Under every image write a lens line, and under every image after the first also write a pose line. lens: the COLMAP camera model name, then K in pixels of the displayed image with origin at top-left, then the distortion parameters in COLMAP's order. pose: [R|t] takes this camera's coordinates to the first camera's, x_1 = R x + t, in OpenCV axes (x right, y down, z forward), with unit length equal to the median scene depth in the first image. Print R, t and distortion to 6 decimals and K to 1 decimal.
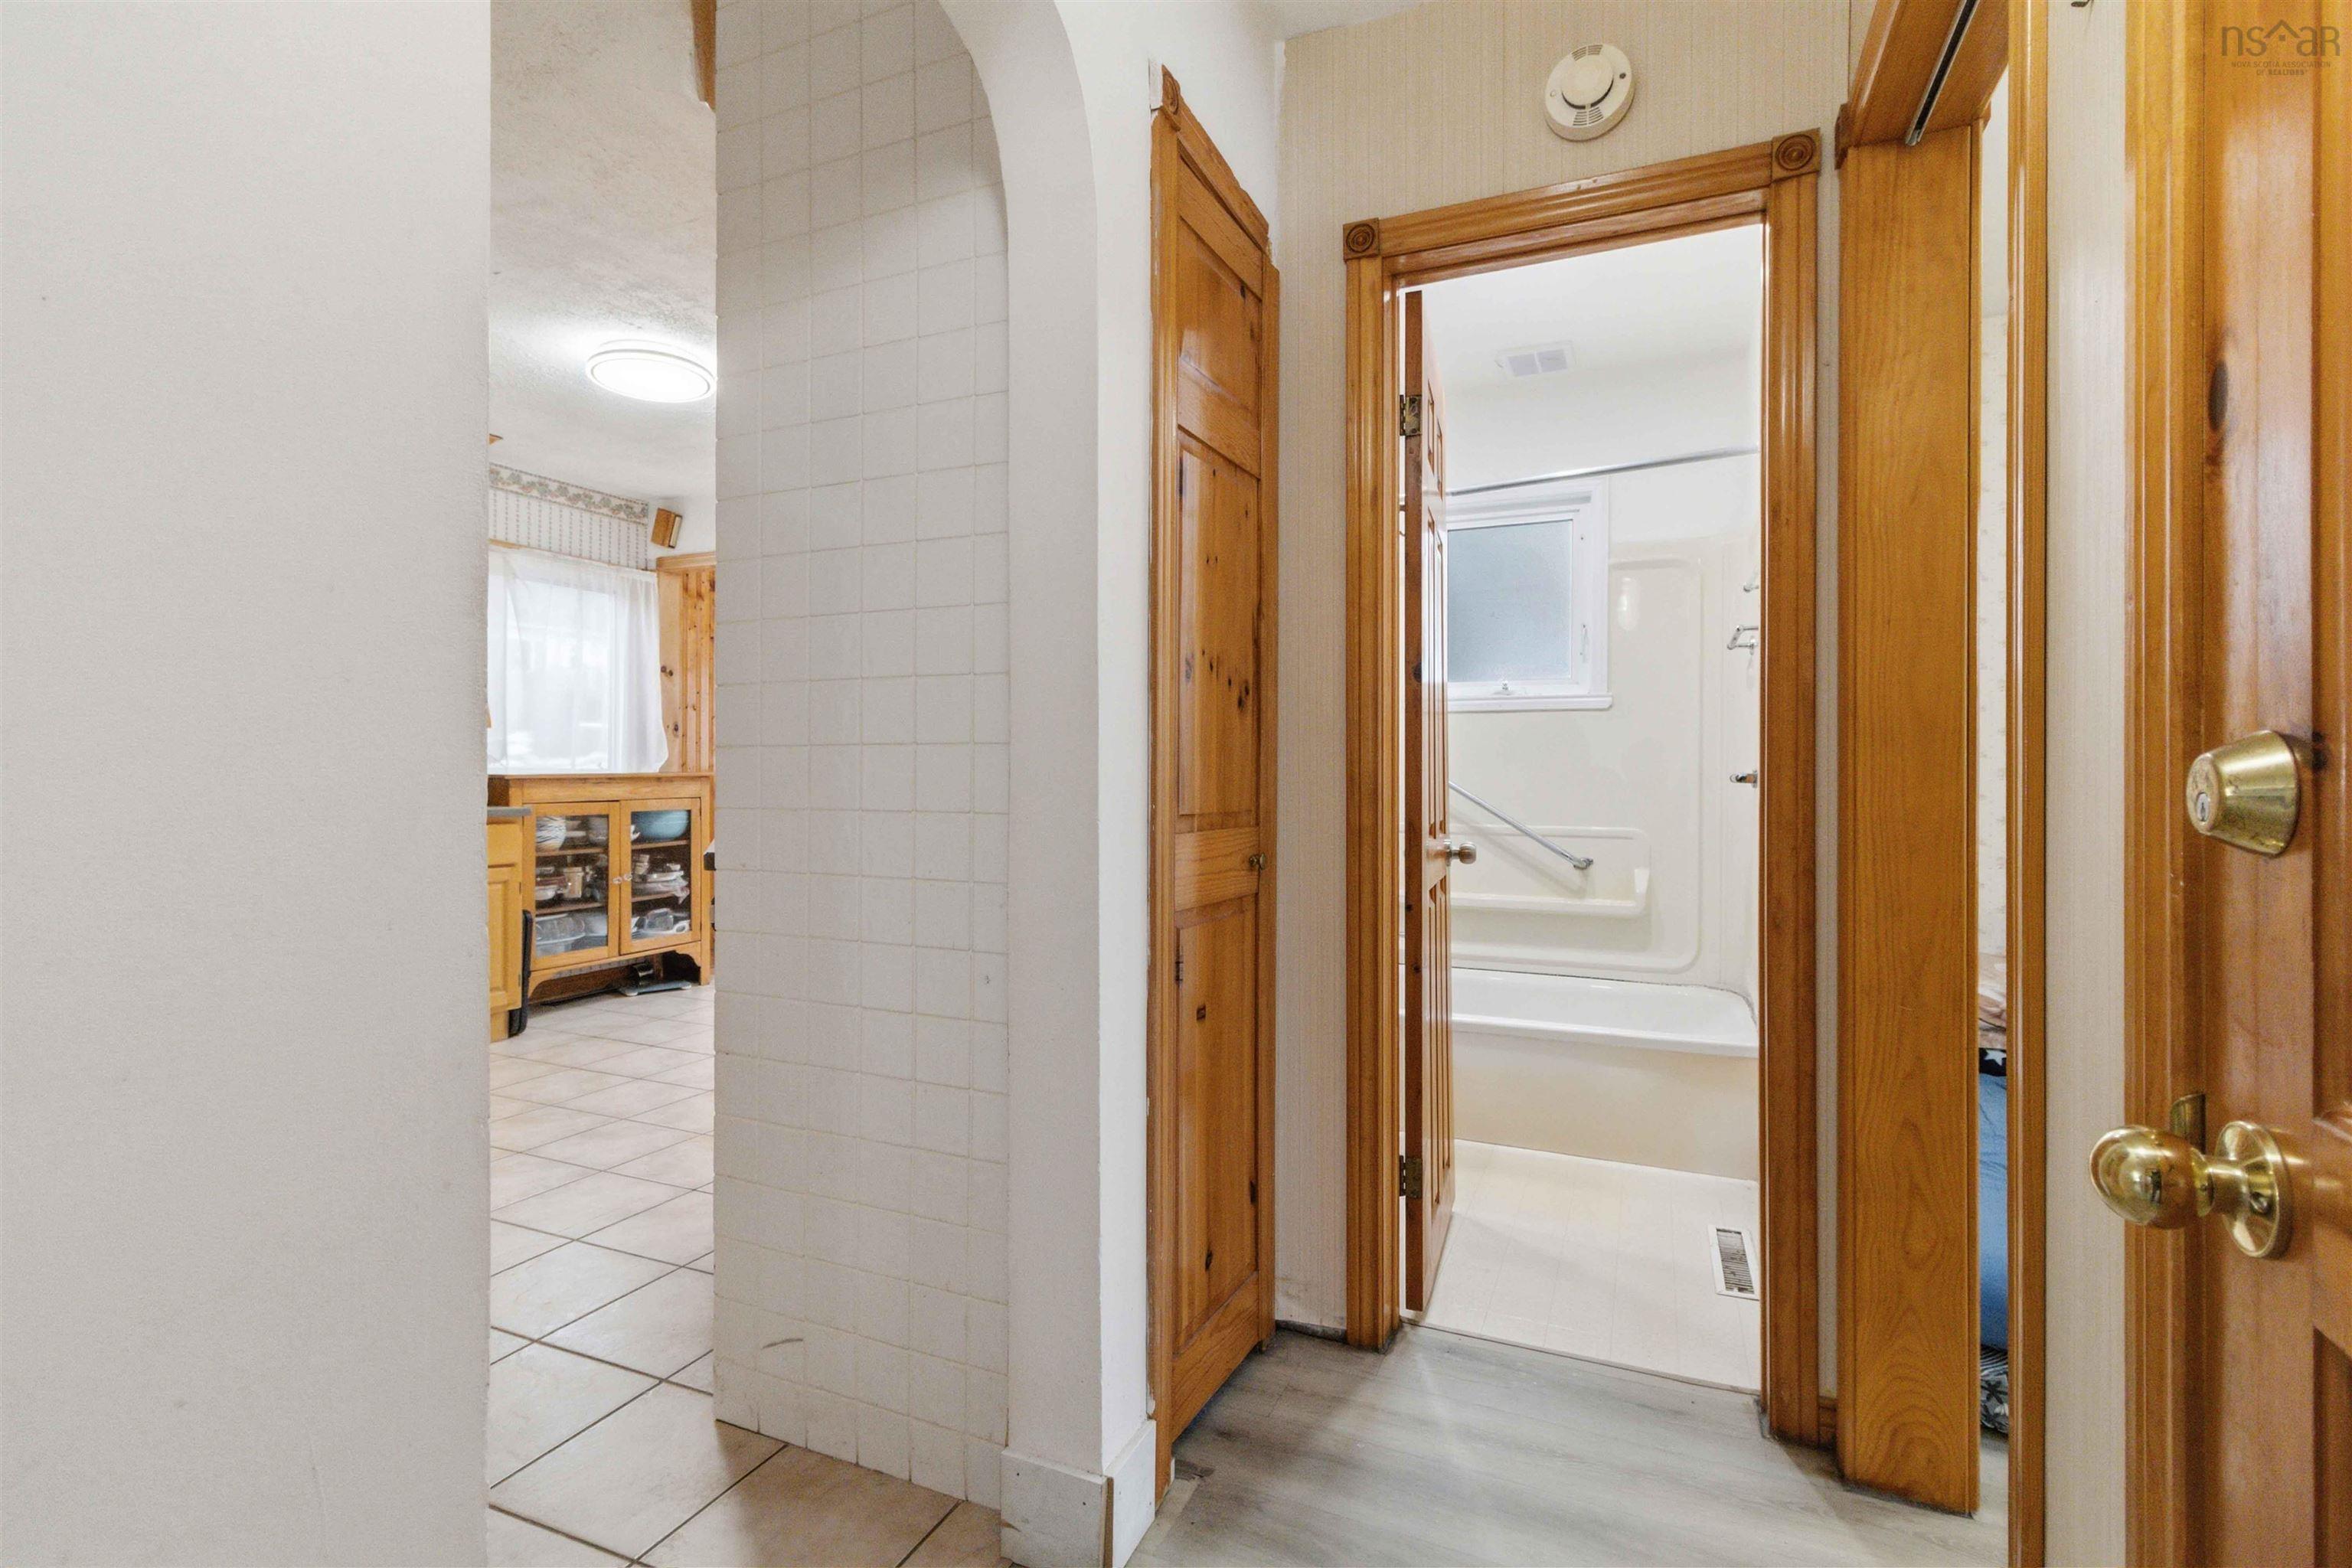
lens RADIAL K [[1076.9, 0, 1174.4], [0, 1076.9, 776.5], [0, 0, 1]] dist [0.003882, 0.000800]
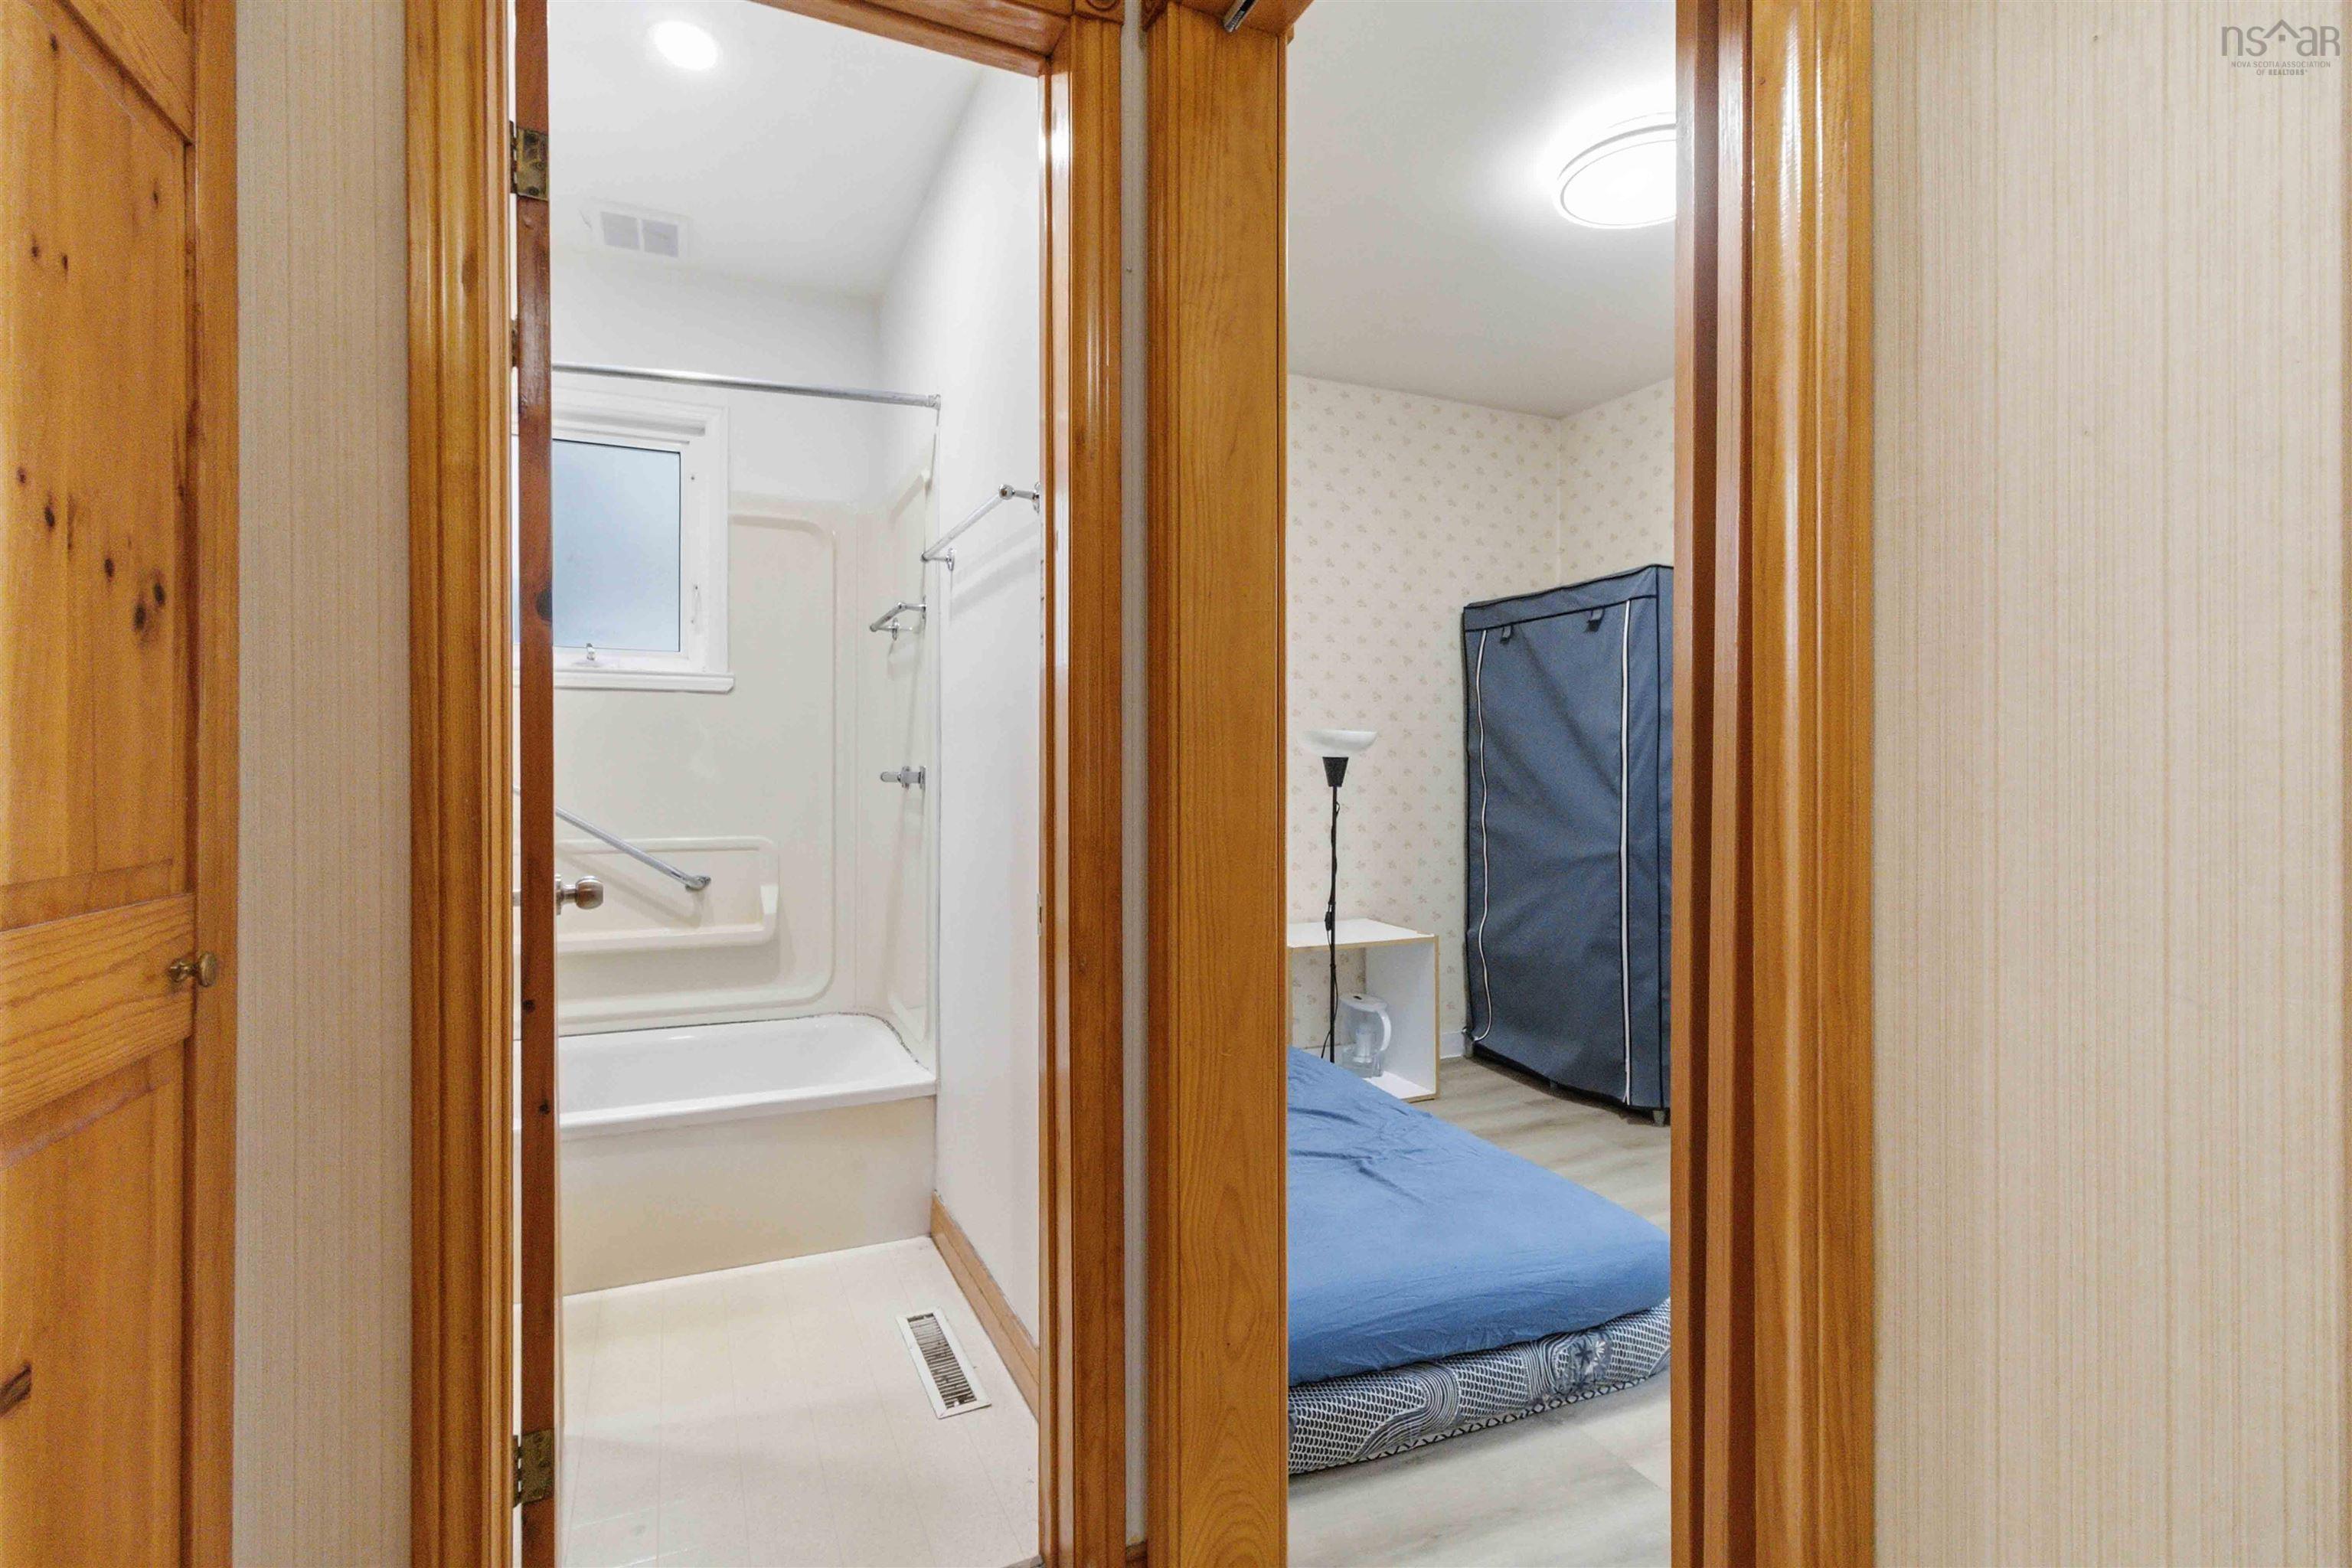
lens RADIAL K [[1110.2, 0, 1171.9], [0, 1110.2, 776.8], [0, 0, 1]] dist [0.002093, 0.001389]
pose [[0.671526, -0.003993, 0.740970, 0.006264], [0.000055, 0.999986, 0.005339, -0.006153], [-0.740981, -0.003545, 0.671517, 0.363288]]
